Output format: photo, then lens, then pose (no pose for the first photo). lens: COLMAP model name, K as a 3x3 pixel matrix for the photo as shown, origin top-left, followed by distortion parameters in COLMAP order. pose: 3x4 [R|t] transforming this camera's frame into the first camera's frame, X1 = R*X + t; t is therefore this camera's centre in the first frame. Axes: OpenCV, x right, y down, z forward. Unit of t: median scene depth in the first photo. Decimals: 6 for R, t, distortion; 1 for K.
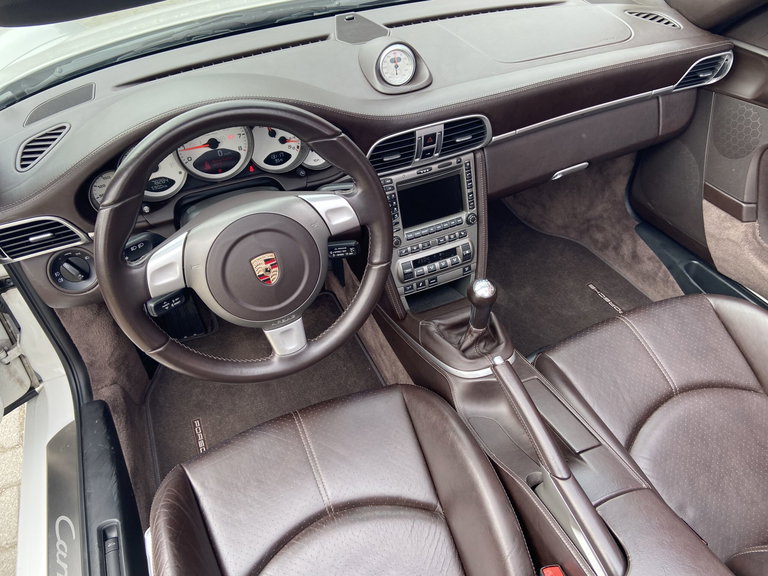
lens RADIAL K [[595.5, 0, 368.5], [0, 595.5, 287.9], [0, 0, 1]] dist [0.118028, -0.157818]
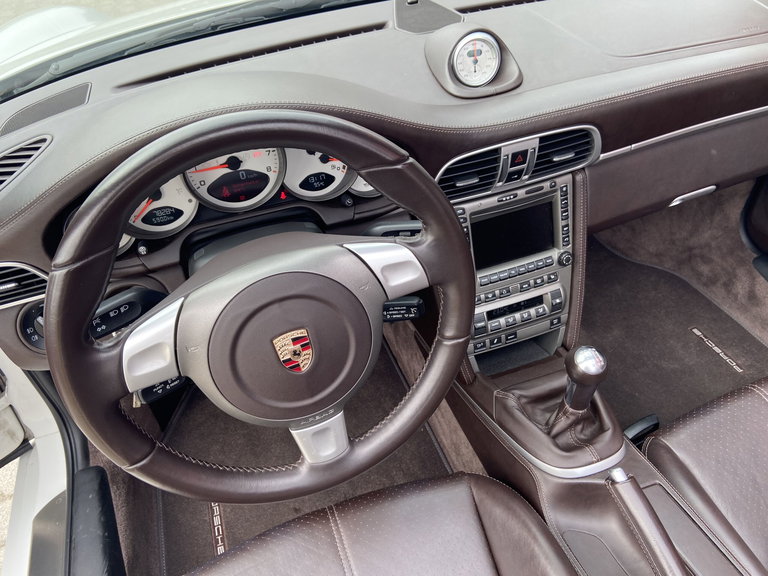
lens RADIAL K [[595.5, 0, 368.5], [0, 595.5, 287.9], [0, 0, 1]] dist [0.118028, -0.157818]
pose [[0.997457, 0.026447, -0.066184, -0.030436], [-0.026296, 0.999649, 0.003141, -0.080478], [0.066244, -0.001393, 0.997803, 0.230030]]
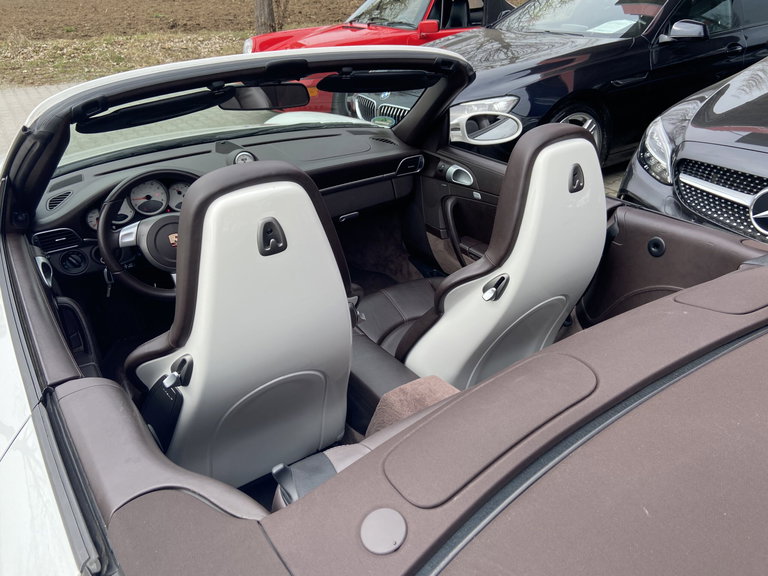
lens RADIAL K [[584.9, 0, 384.0], [0, 584.9, 288.0], [0, 0, 1]] dist [0.099673, -0.134659]
pose [[0.986714, -0.060255, 0.150880, 0.182495], [0.090939, 0.974406, -0.205579, 0.483272], [-0.134631, 0.216569, 0.966940, -0.862832]]
